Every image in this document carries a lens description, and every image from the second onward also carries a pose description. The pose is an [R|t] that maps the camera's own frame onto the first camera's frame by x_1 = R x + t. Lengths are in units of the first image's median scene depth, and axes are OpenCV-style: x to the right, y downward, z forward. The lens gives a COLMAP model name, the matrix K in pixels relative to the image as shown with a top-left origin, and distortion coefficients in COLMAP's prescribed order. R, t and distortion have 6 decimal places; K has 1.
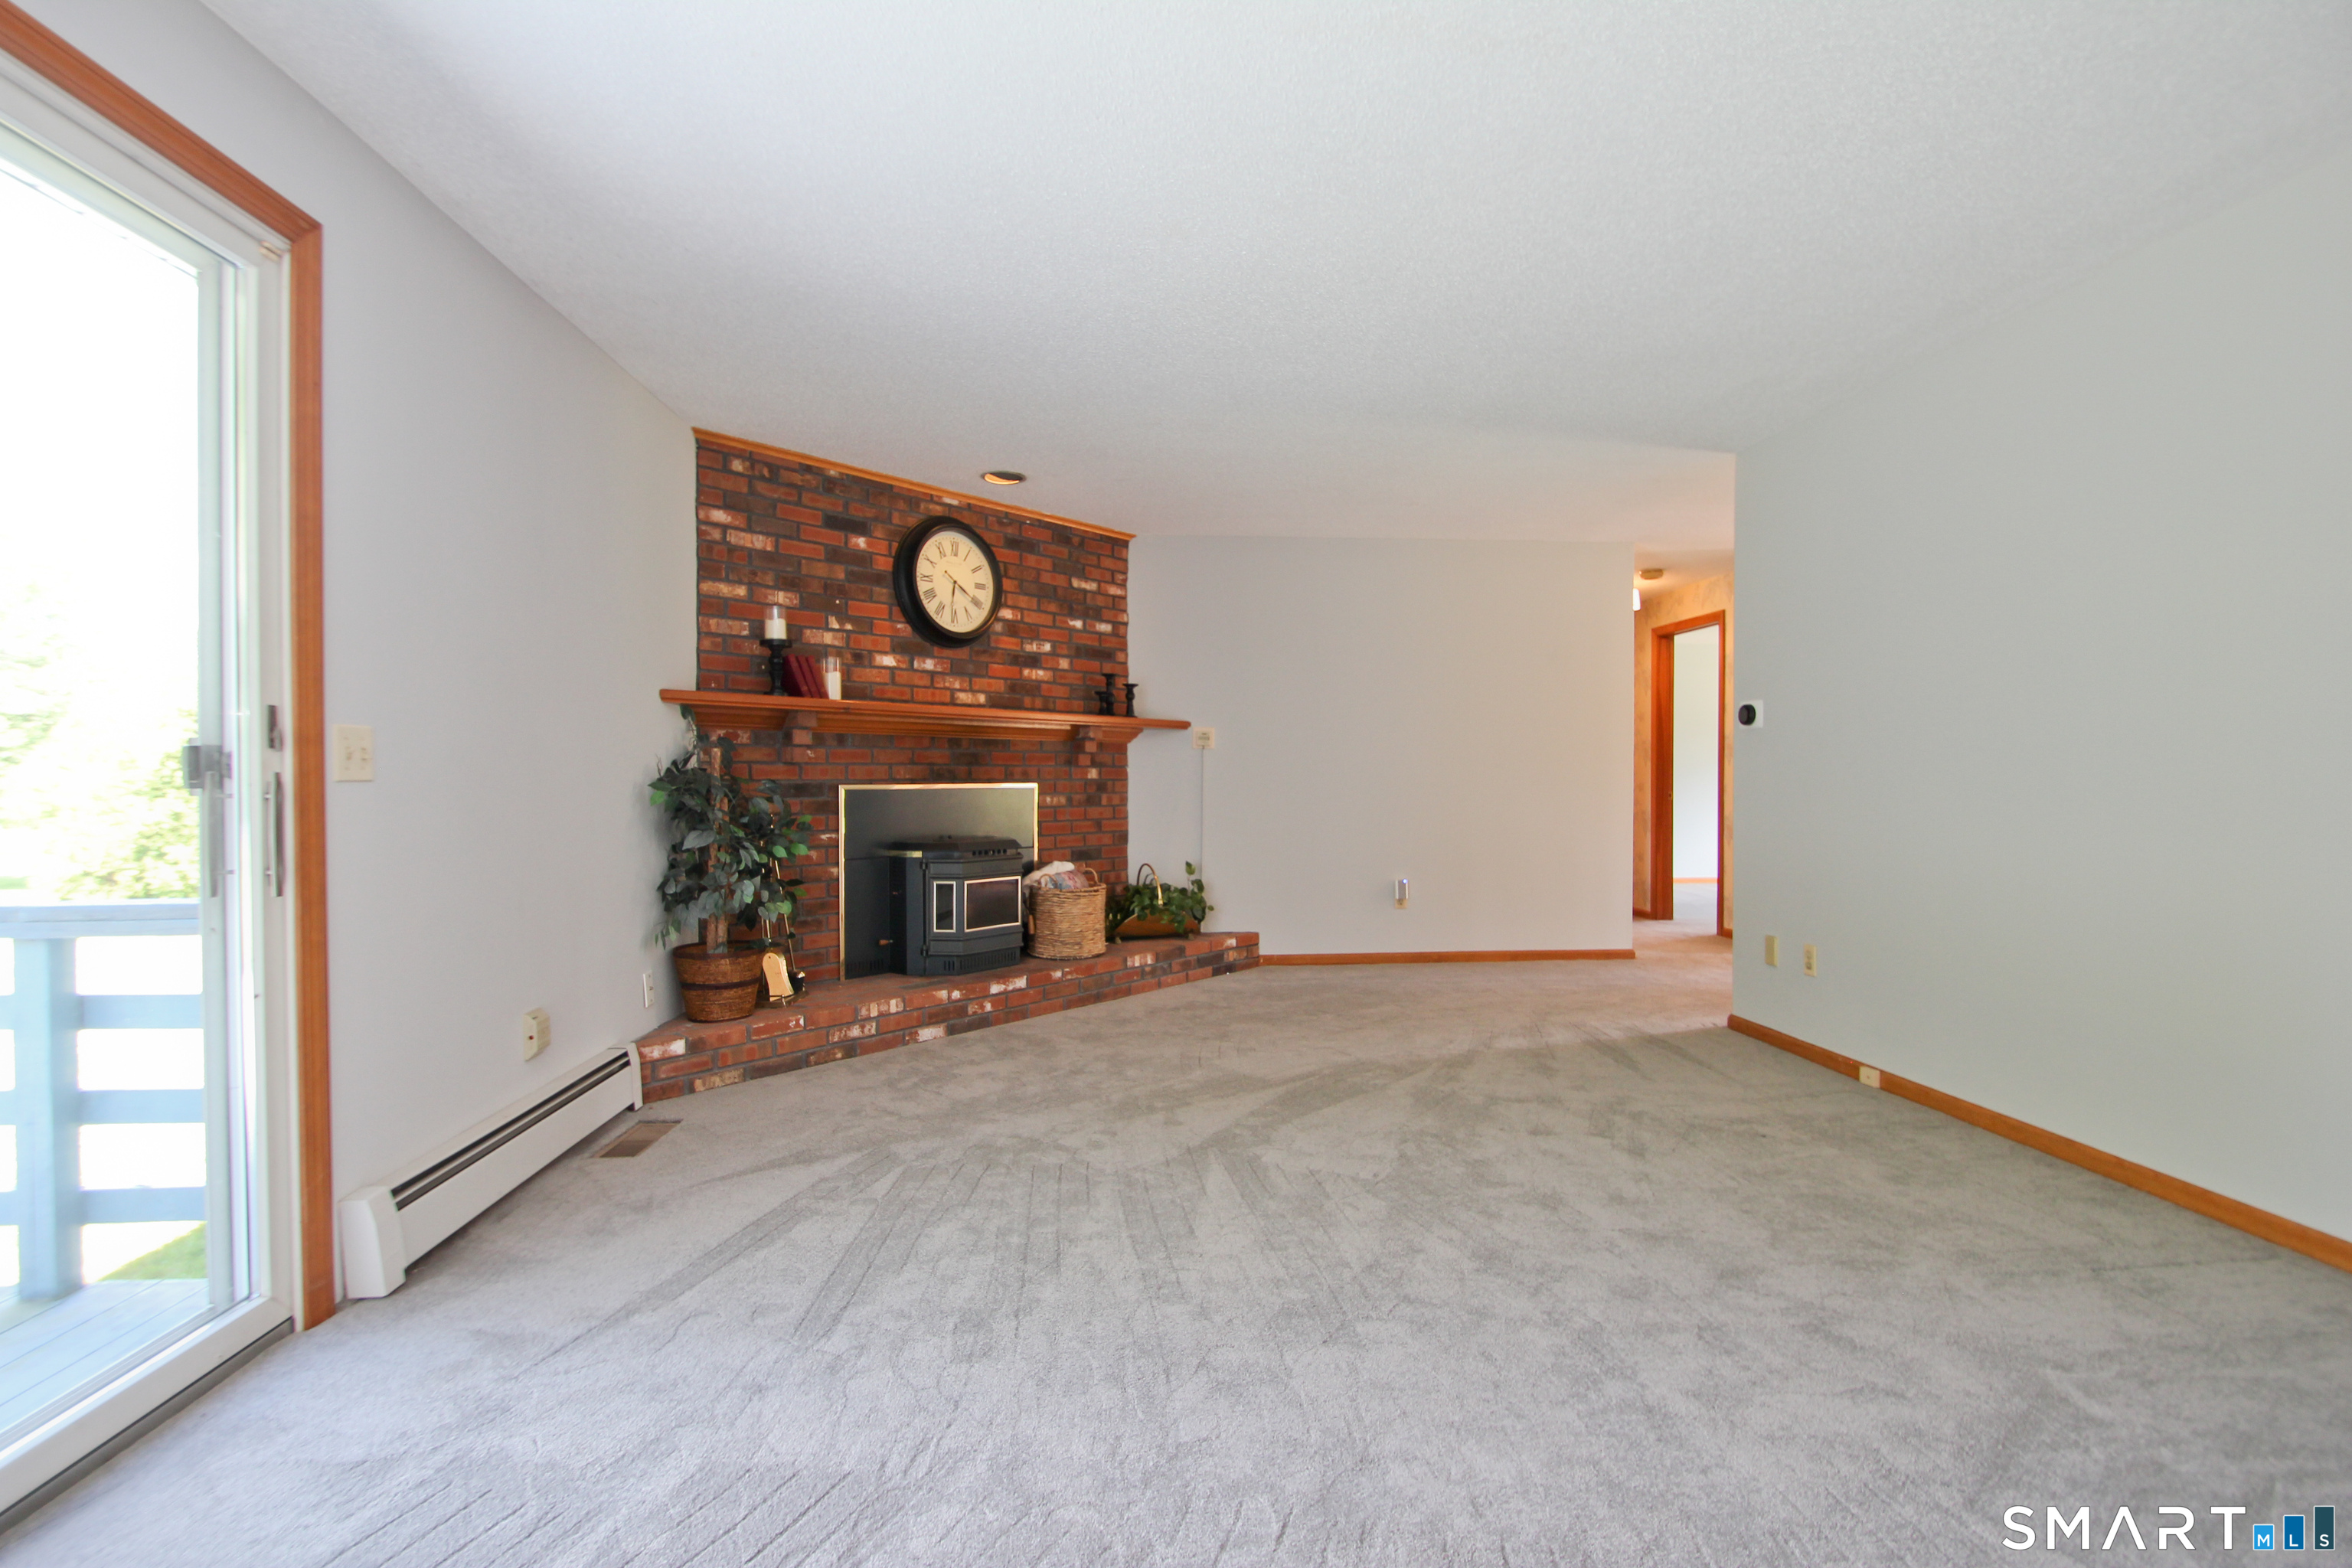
lens RADIAL K [[1090.4, 0, 1171.2], [0, 1090.4, 792.7], [0, 0, 1]] dist [0.008031, -0.012747]
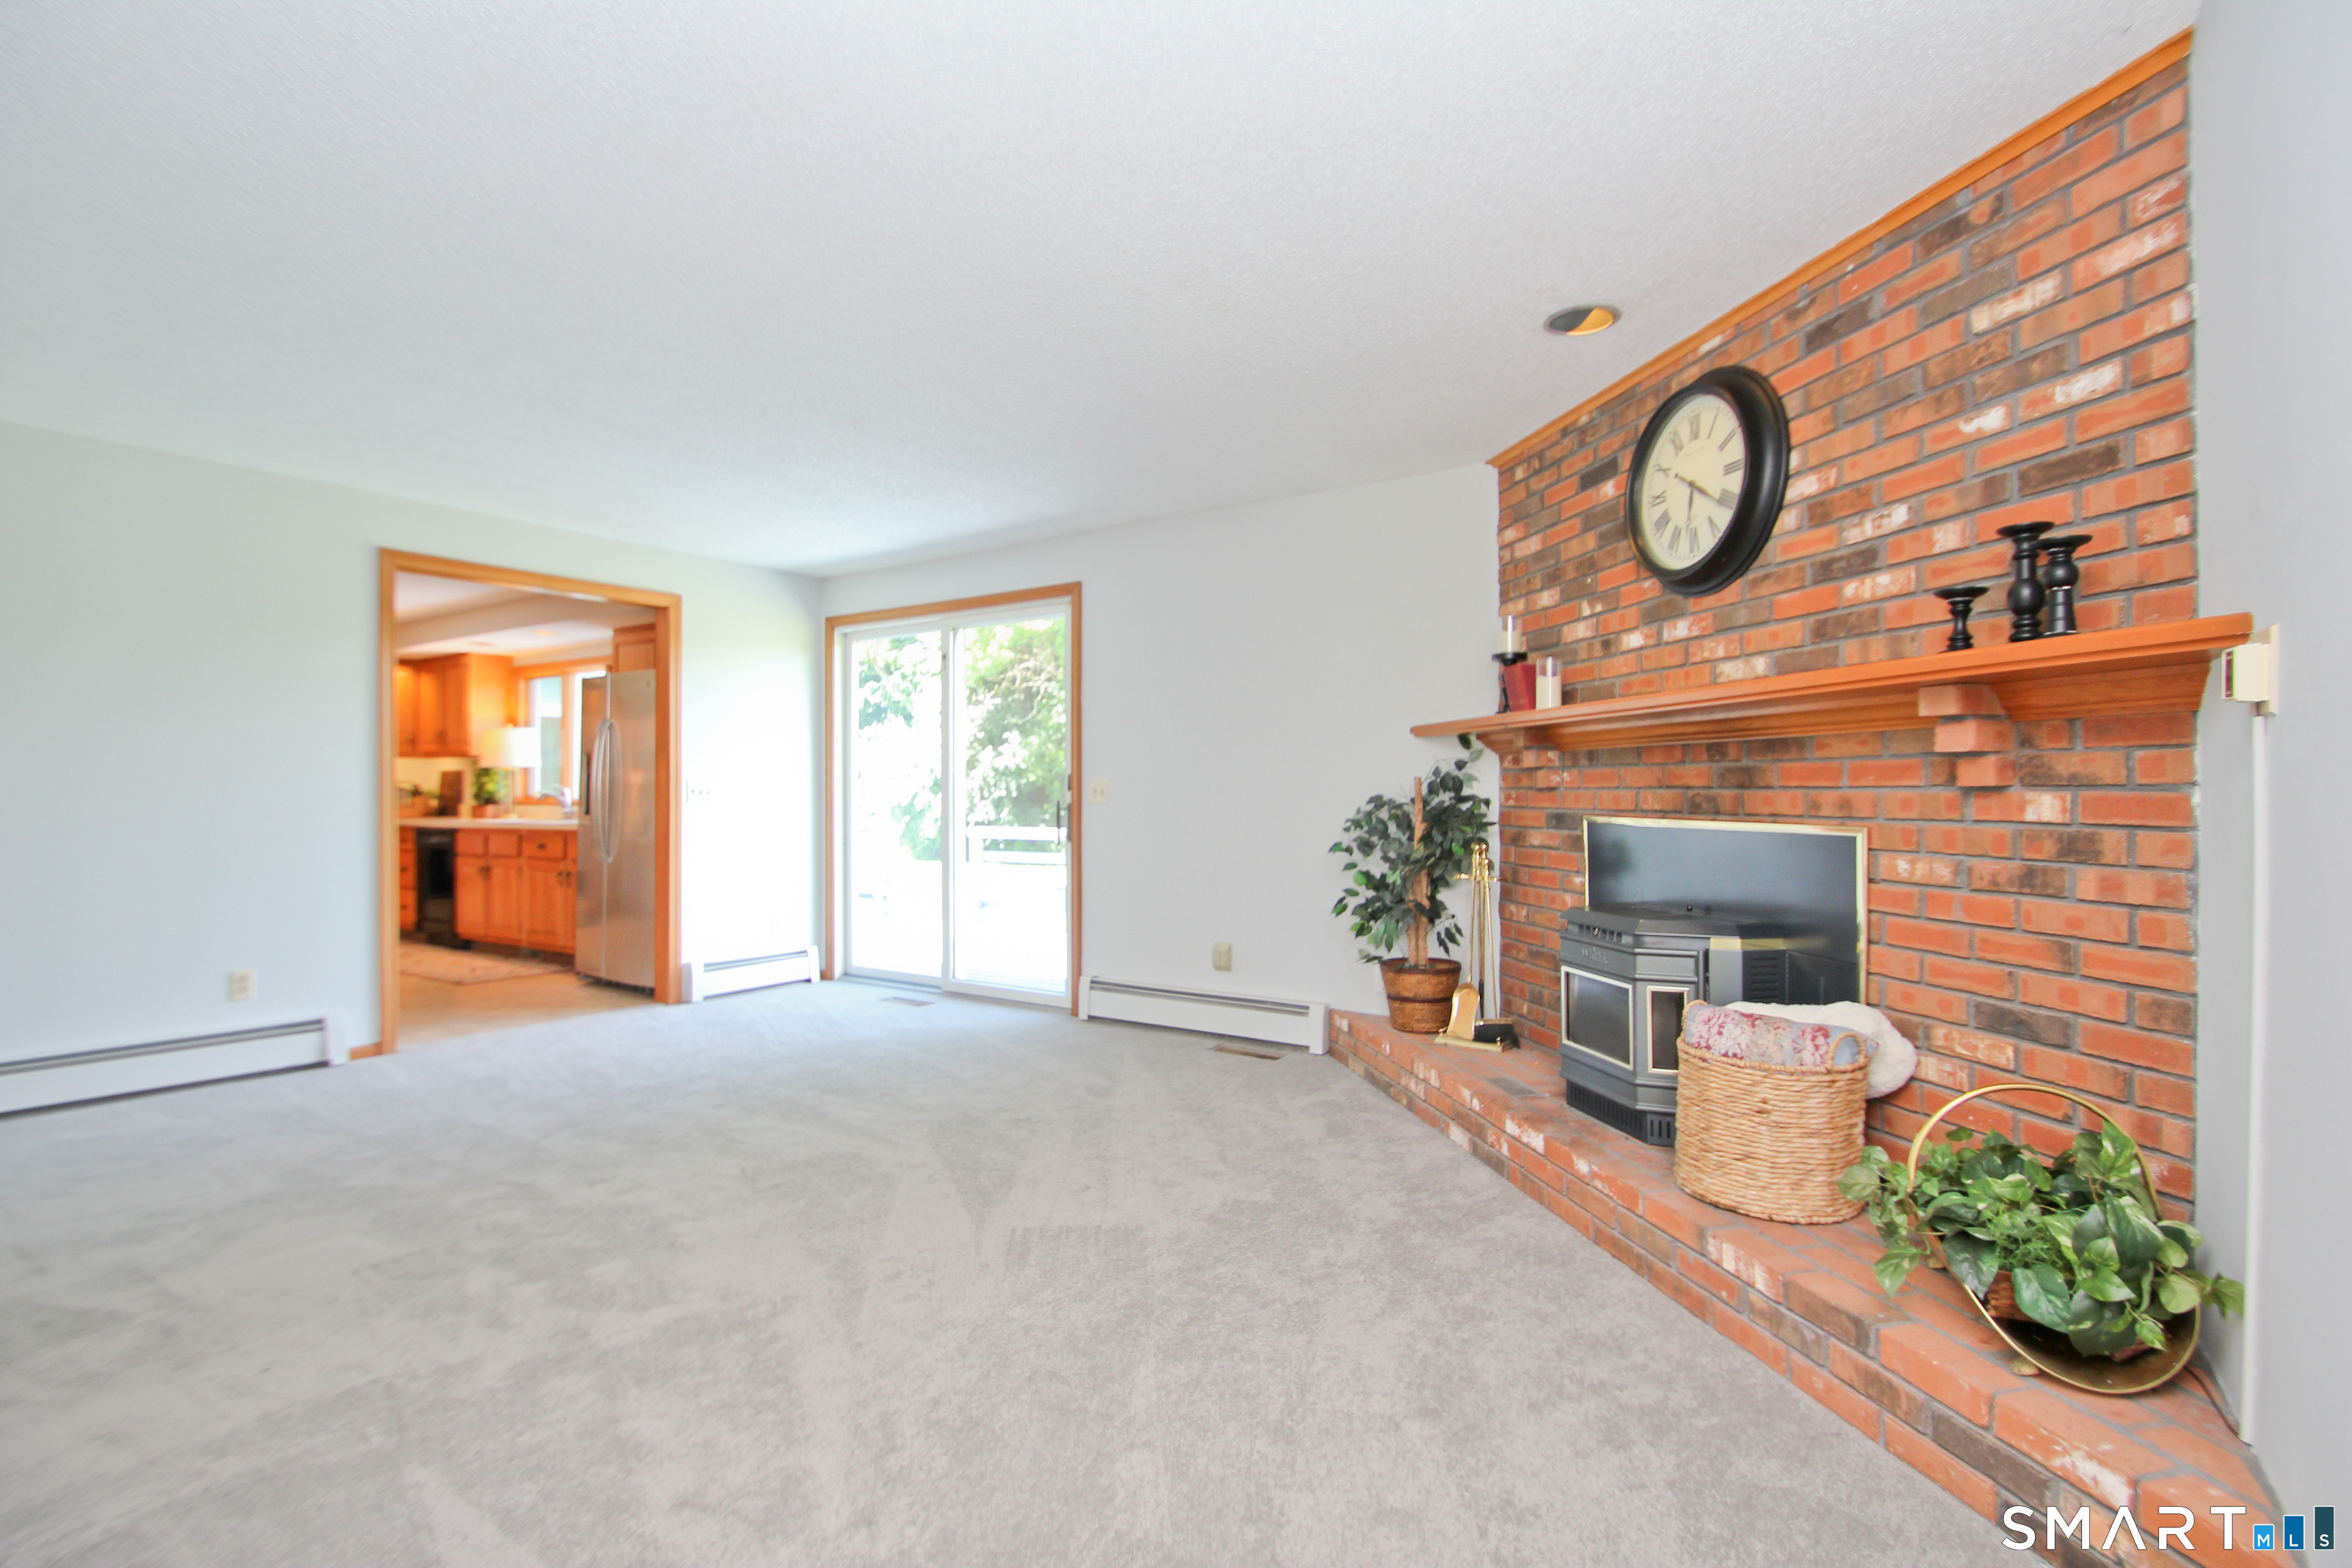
lens RADIAL K [[1090.4, 0, 1171.2], [0, 1090.4, 792.7], [0, 0, 1]] dist [0.008031, -0.012747]
pose [[-0.614267, 0.005655, -0.789078, 0.442564], [-0.006412, 0.999906, 0.012158, -0.028127], [0.789073, 0.012528, -0.614172, 1.121395]]
